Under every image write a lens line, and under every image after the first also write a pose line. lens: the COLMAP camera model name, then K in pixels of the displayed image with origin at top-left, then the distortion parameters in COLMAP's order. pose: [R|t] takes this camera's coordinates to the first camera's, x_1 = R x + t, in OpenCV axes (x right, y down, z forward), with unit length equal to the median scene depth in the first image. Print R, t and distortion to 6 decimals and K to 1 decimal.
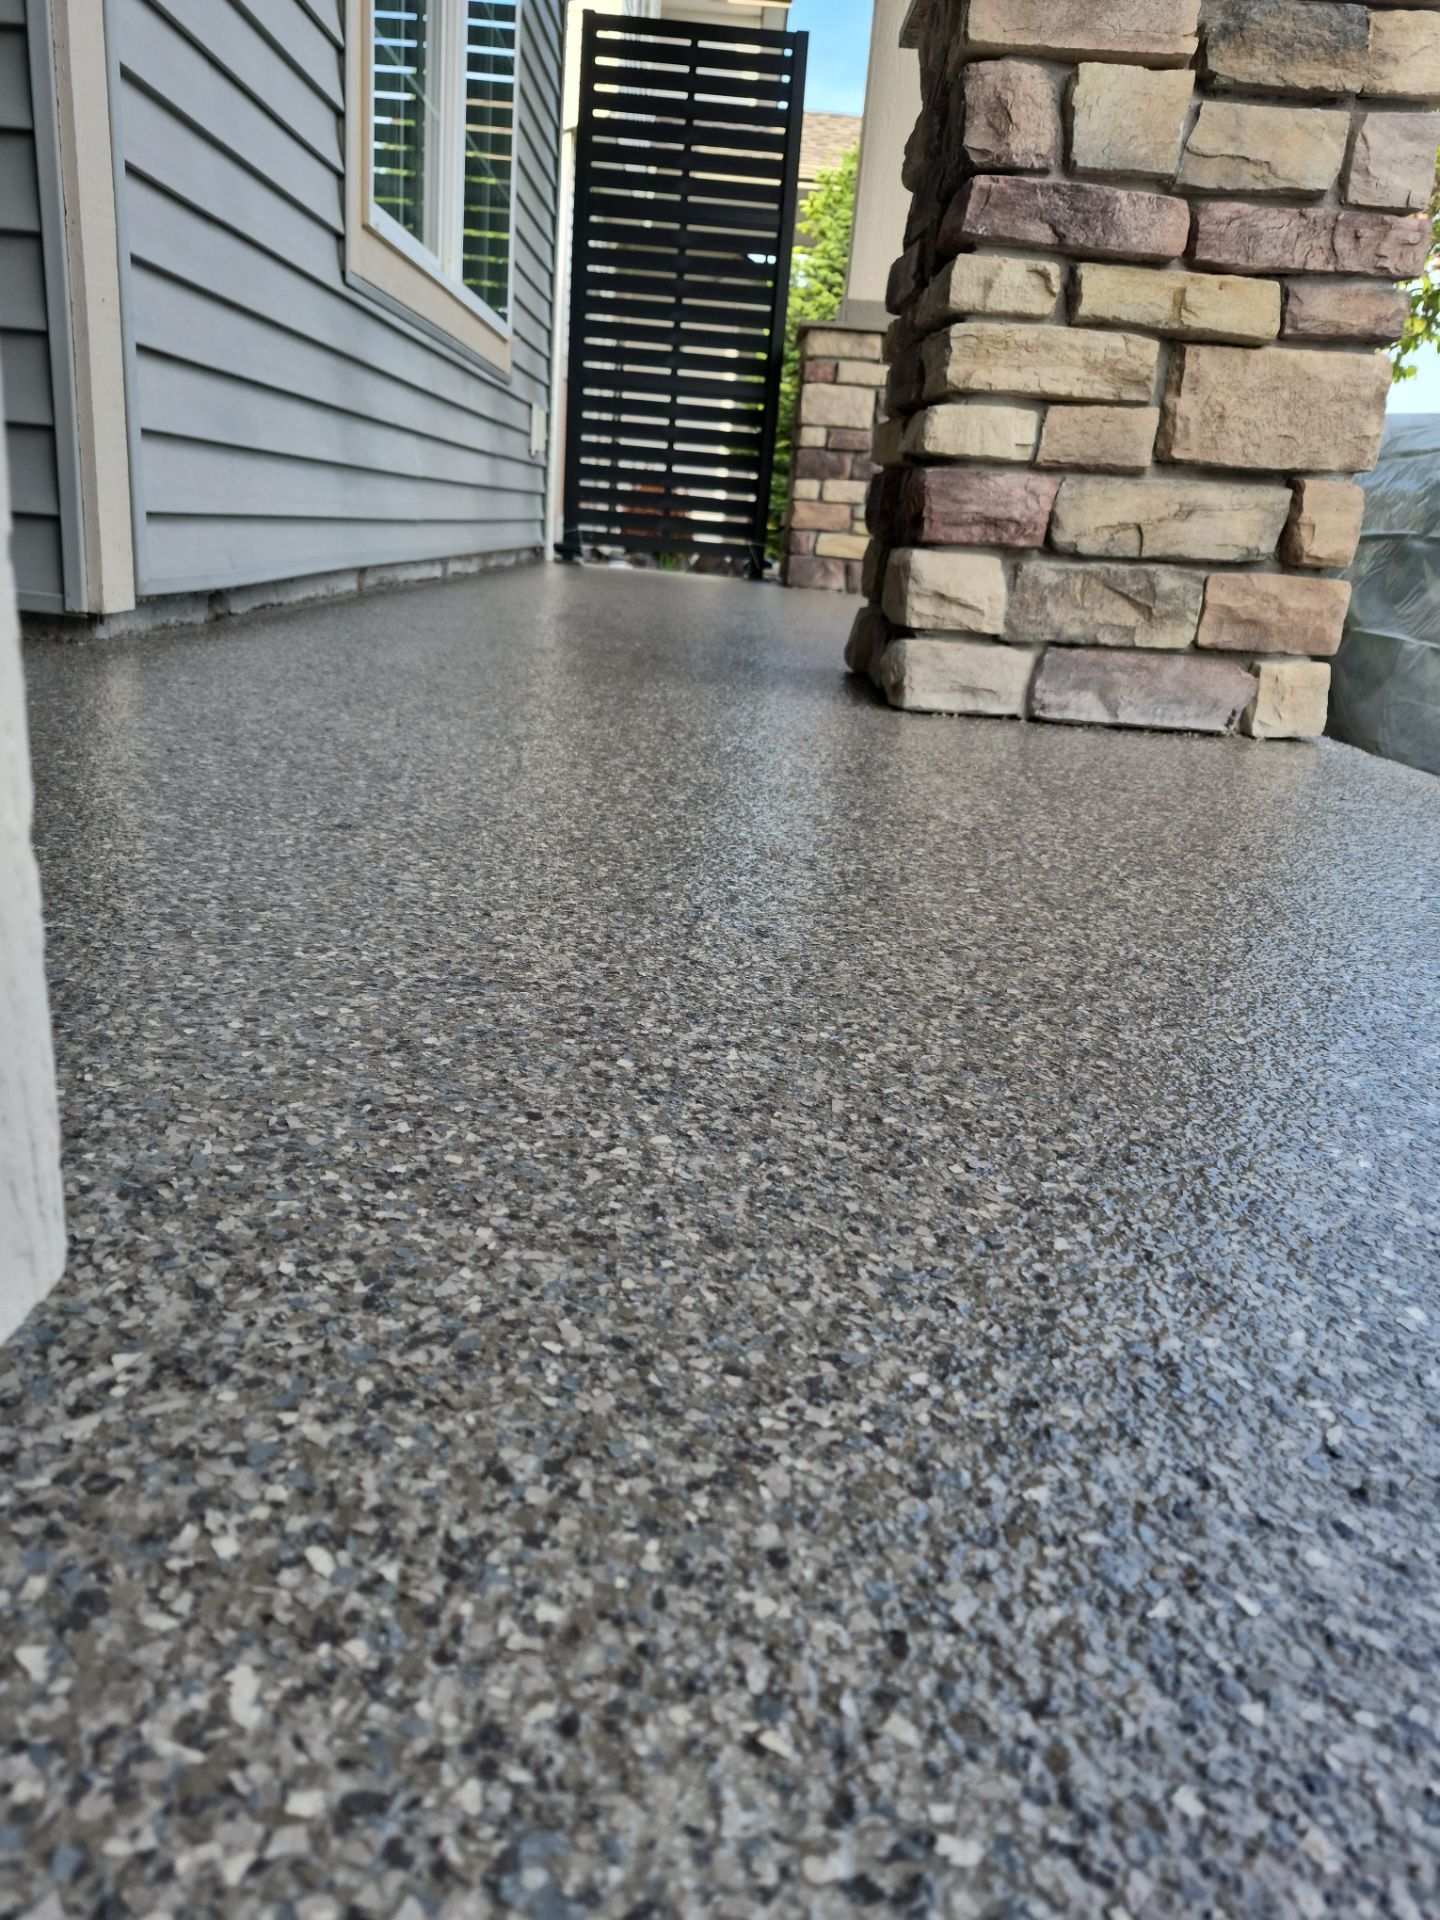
lens RADIAL K [[1322.5, 0, 720.0], [0, 1322.5, 960.0], [0, 0, 1]] dist [-0.002529, -0.005250]
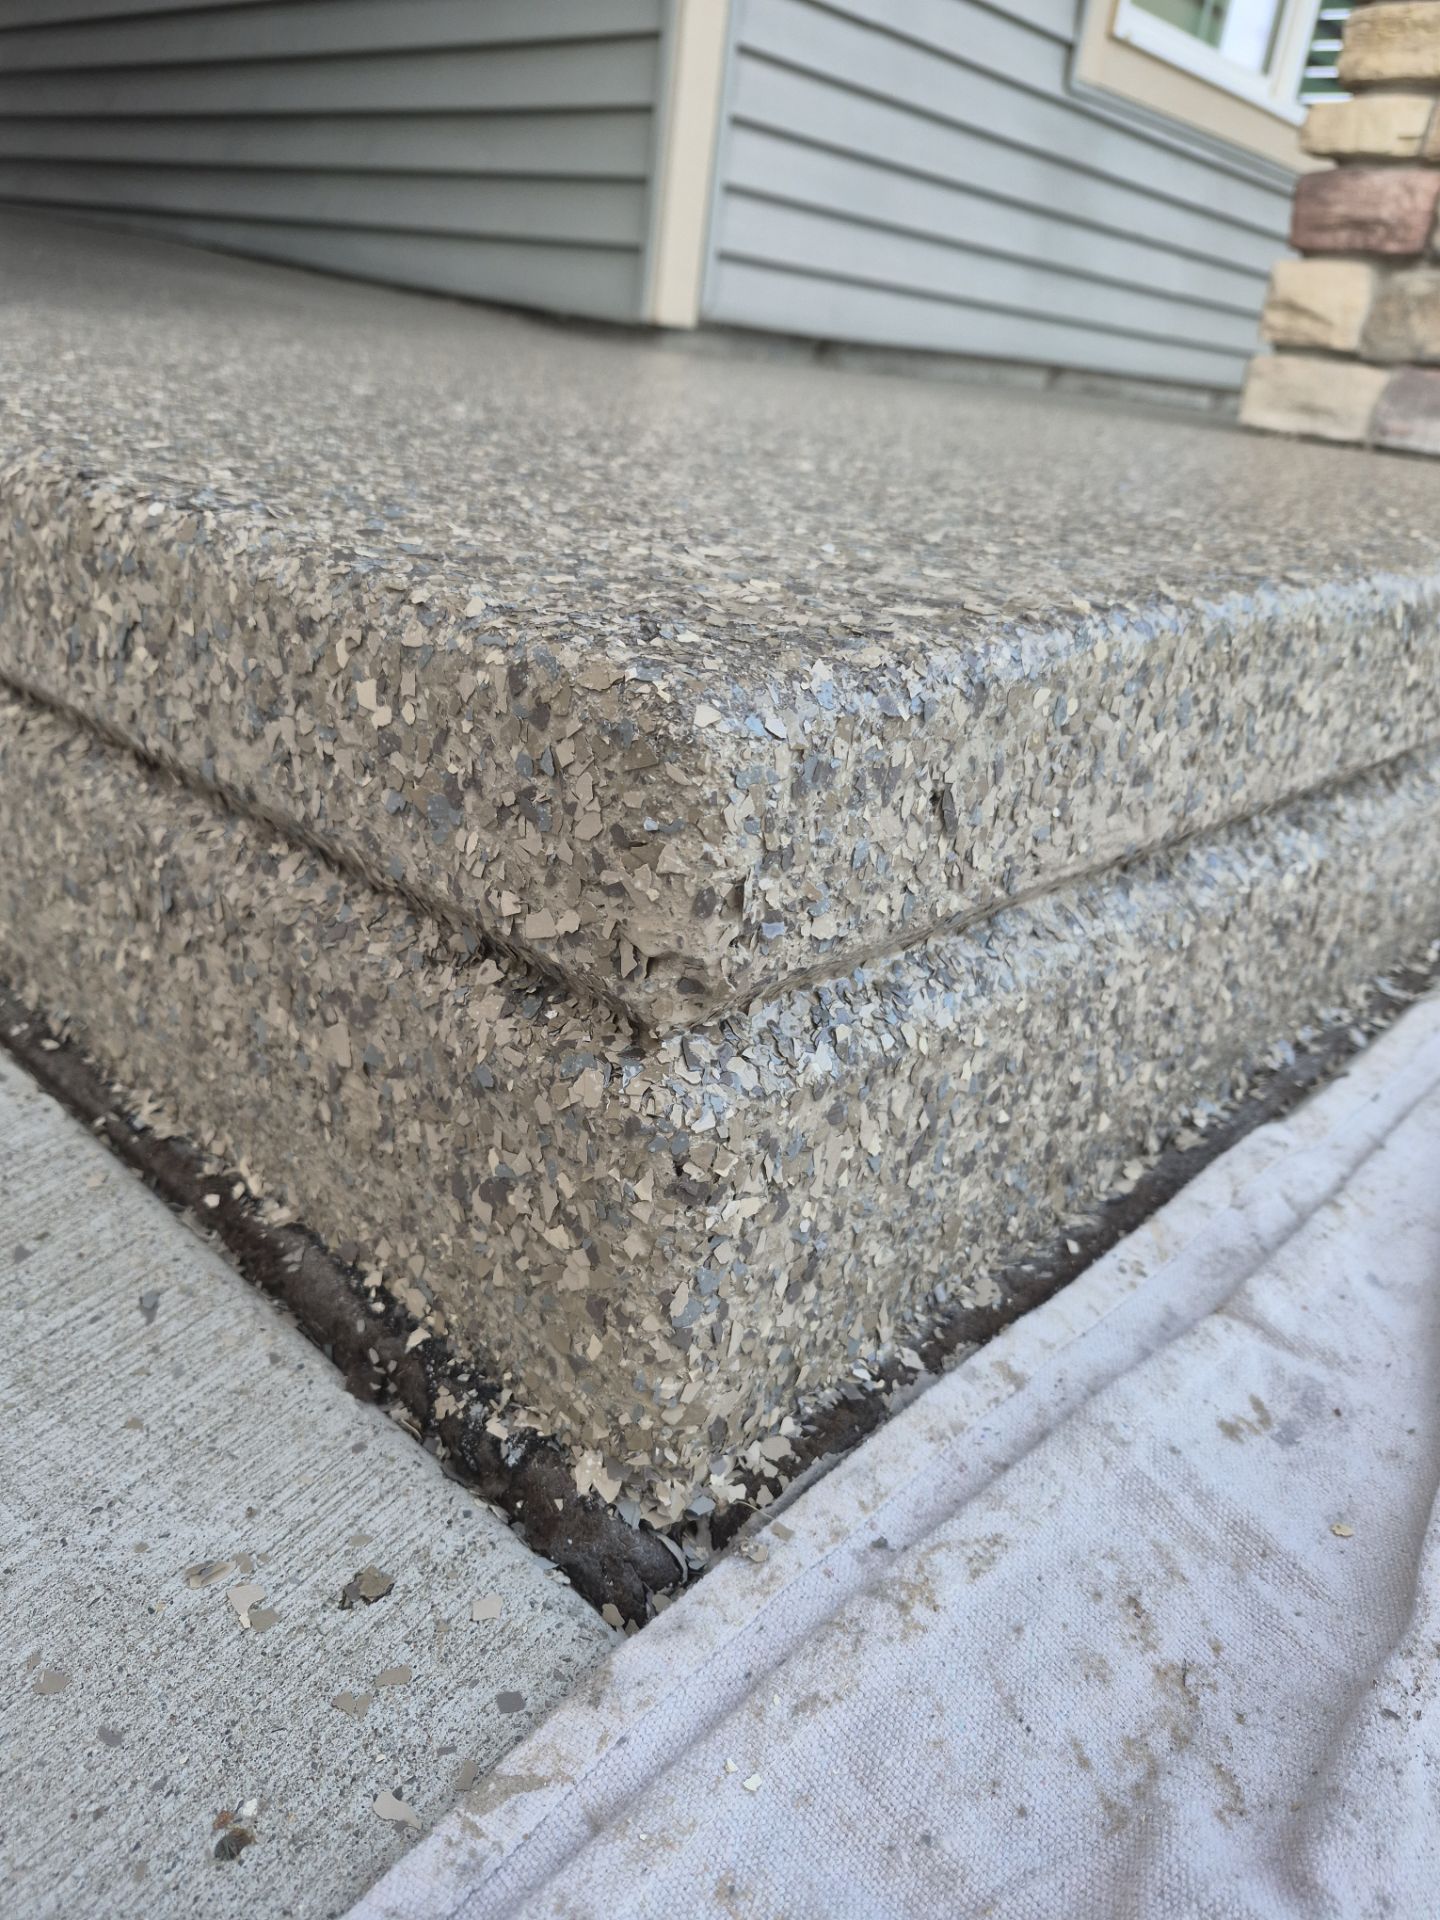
lens RADIAL K [[1322.5, 0, 720.0], [0, 1322.5, 960.0], [0, 0, 1]] dist [-0.002529, -0.005250]
pose [[0.722834, 0.295835, -0.624494, 0.660680], [-0.269403, 0.952861, 0.139562, 0.179462], [0.636343, 0.067361, 0.768459, 0.002315]]
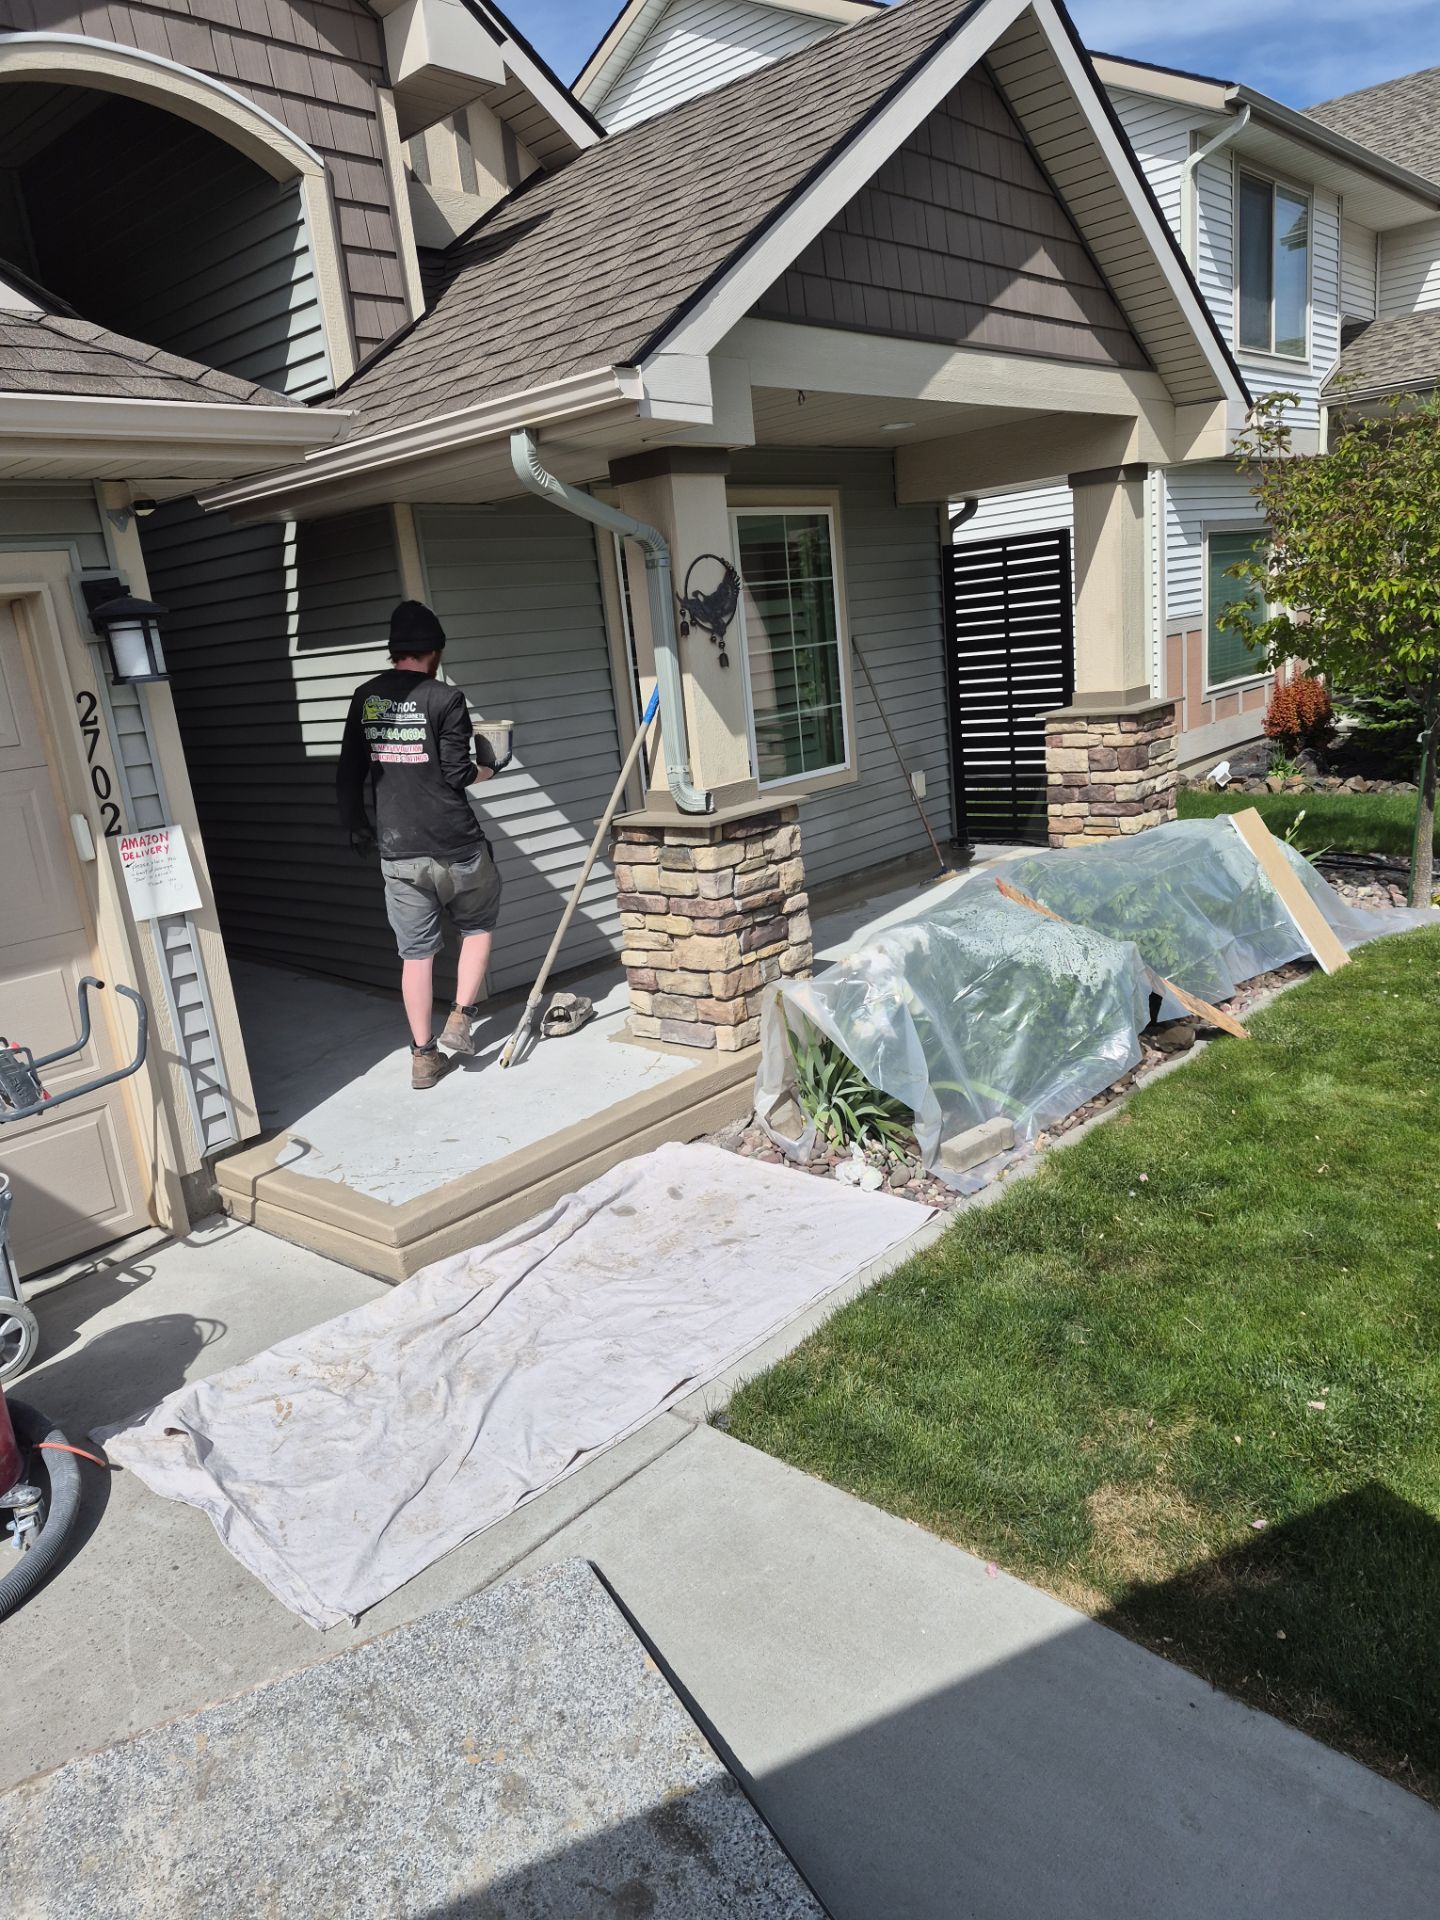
lens RADIAL K [[1322.5, 0, 720.0], [0, 1322.5, 960.0], [0, 0, 1]] dist [-0.002529, -0.005250]
pose [[0.734247, 0.019930, -0.678590, 2.773877], [-0.061907, 0.997370, -0.037692, -0.291990], [0.676054, 0.069685, 0.733550, -1.398690]]
